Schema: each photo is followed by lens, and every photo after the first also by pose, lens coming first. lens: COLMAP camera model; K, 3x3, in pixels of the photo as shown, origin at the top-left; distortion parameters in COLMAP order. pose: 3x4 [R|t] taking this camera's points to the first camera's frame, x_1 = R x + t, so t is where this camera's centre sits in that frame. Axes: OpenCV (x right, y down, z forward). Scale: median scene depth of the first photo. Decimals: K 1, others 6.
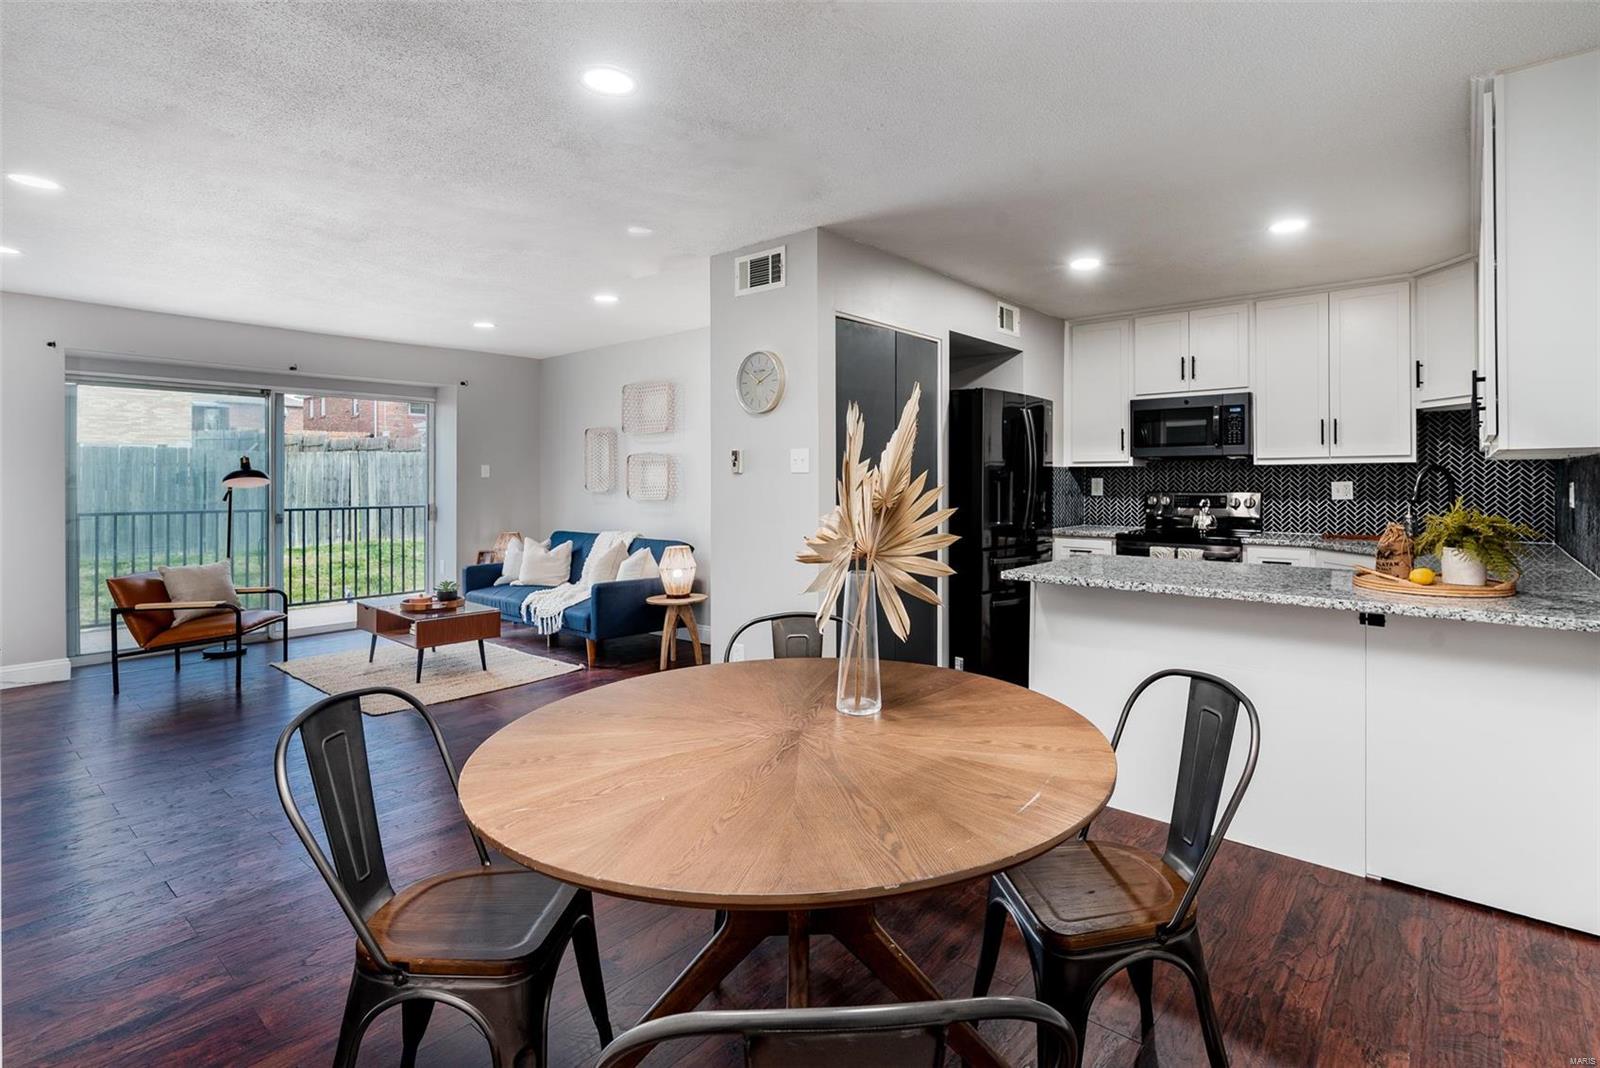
lens RADIAL K [[754.5, 0, 871.7], [0, 754.5, 478.5], [0, 0, 1]] dist [0.000679, 0.001902]
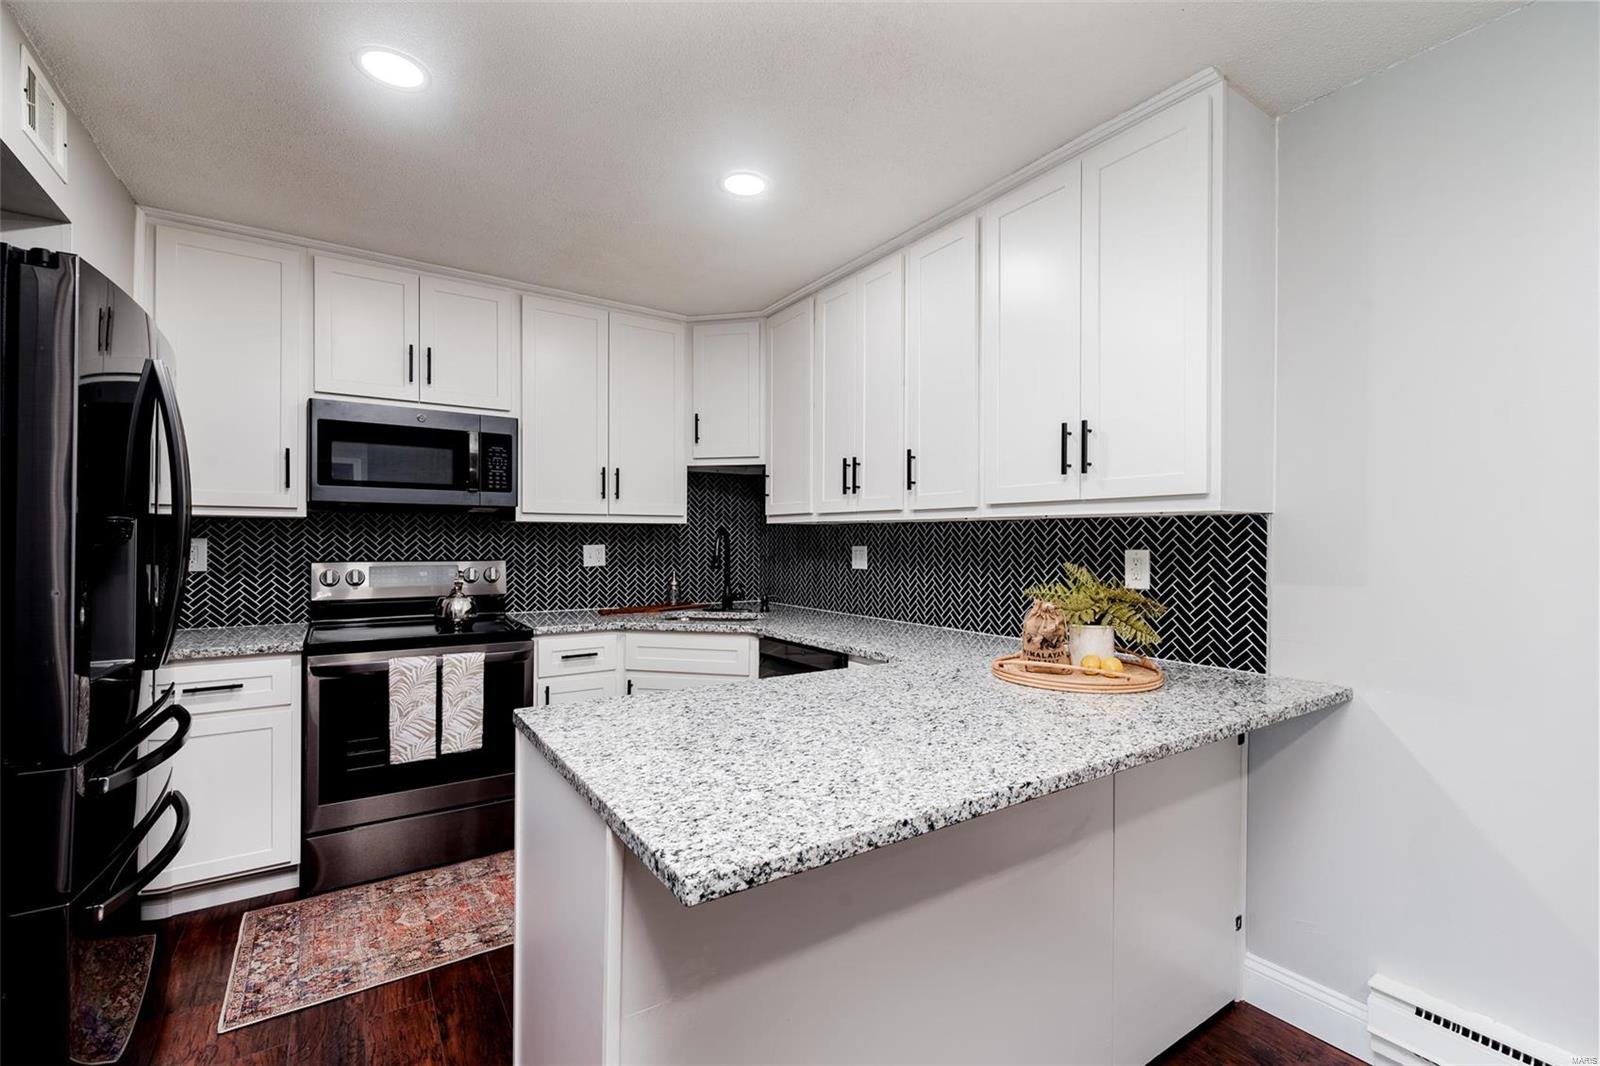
lens RADIAL K [[692.6, 0, 815.4], [0, 692.6, 543.4], [0, 0, 1]] dist [-0.000904, -0.000743]
pose [[0.297712, -0.000855, 0.954655, -0.034844], [-0.006395, 0.999975, 0.002890, -0.001060], [-0.954634, -0.006965, 0.297699, 0.535834]]
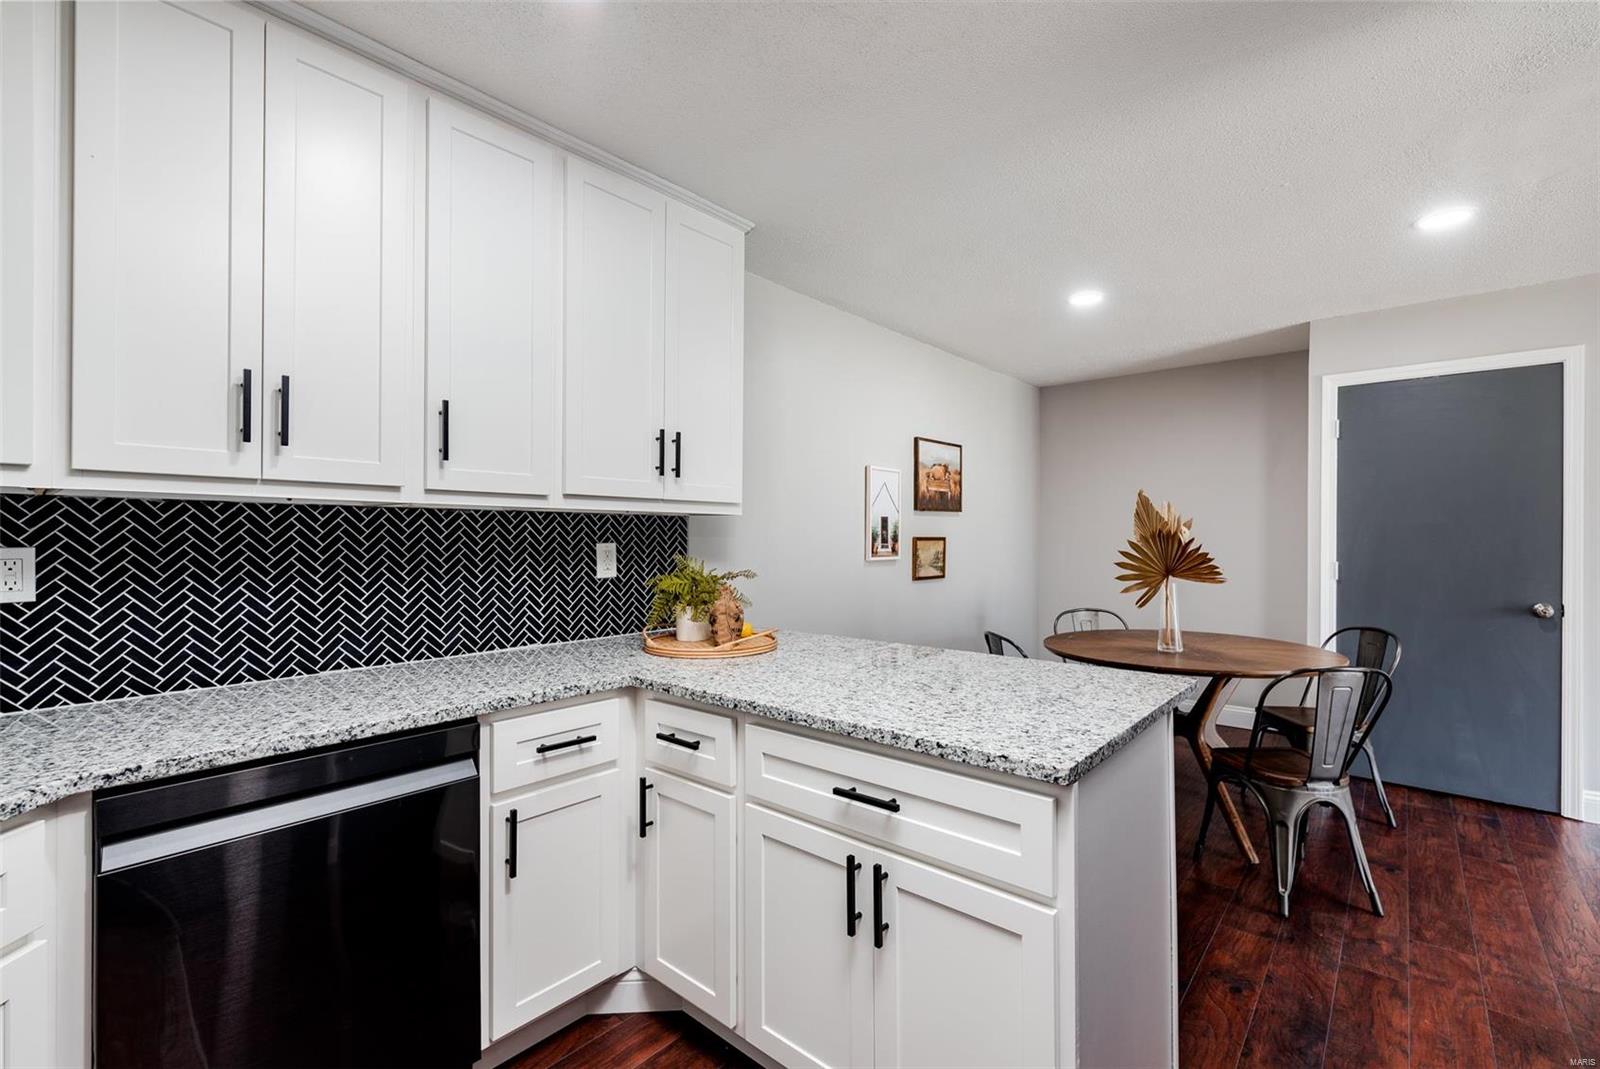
lens RADIAL K [[704.0, 0, 813.1], [0, 704.0, 535.4], [0, 0, 1]] dist [0.003352, -0.000414]
pose [[-0.999489, 0.000933, 0.031945, 0.295551], [0.000870, 0.999998, -0.001985, -0.001386], [-0.031947, -0.001956, -0.999488, 0.989524]]
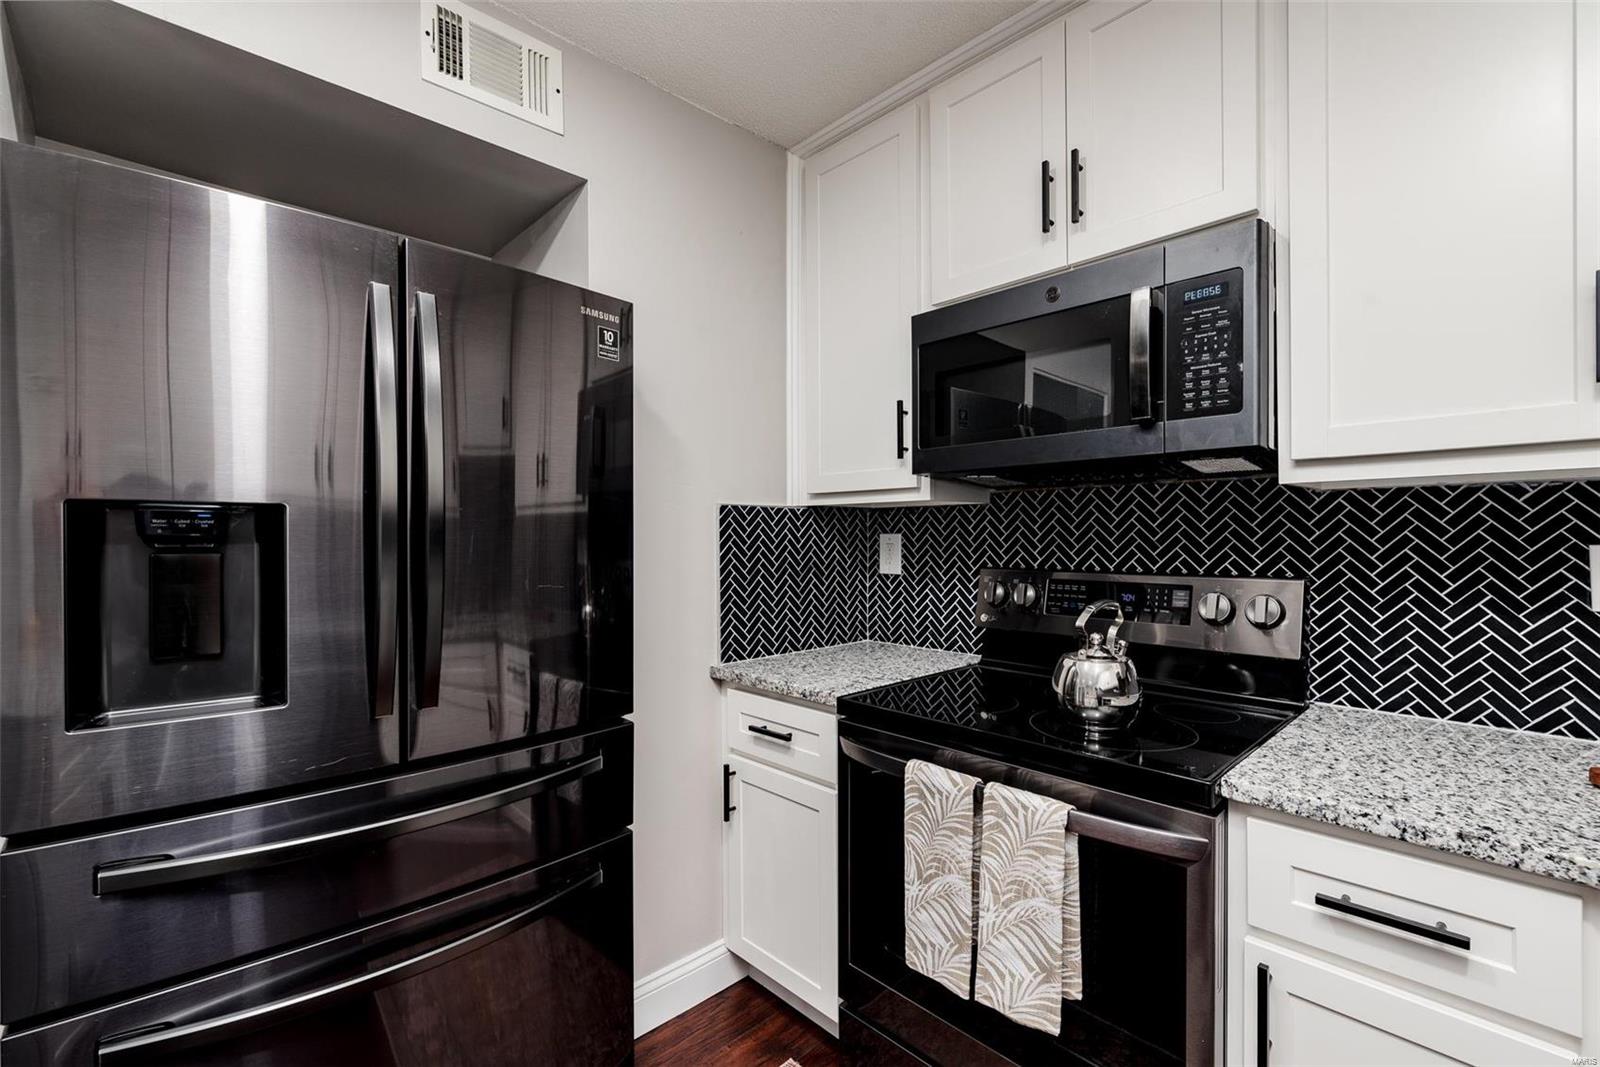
lens RADIAL K [[692.6, 0, 814.8], [0, 692.6, 541.7], [0, 0, 1]] dist [-0.000904, -0.000743]
pose [[0.991038, -0.001709, -0.133570, 0.369606], [0.002958, 0.999954, 0.009150, 0.000359], [0.133548, -0.009464, 0.990997, 0.721479]]
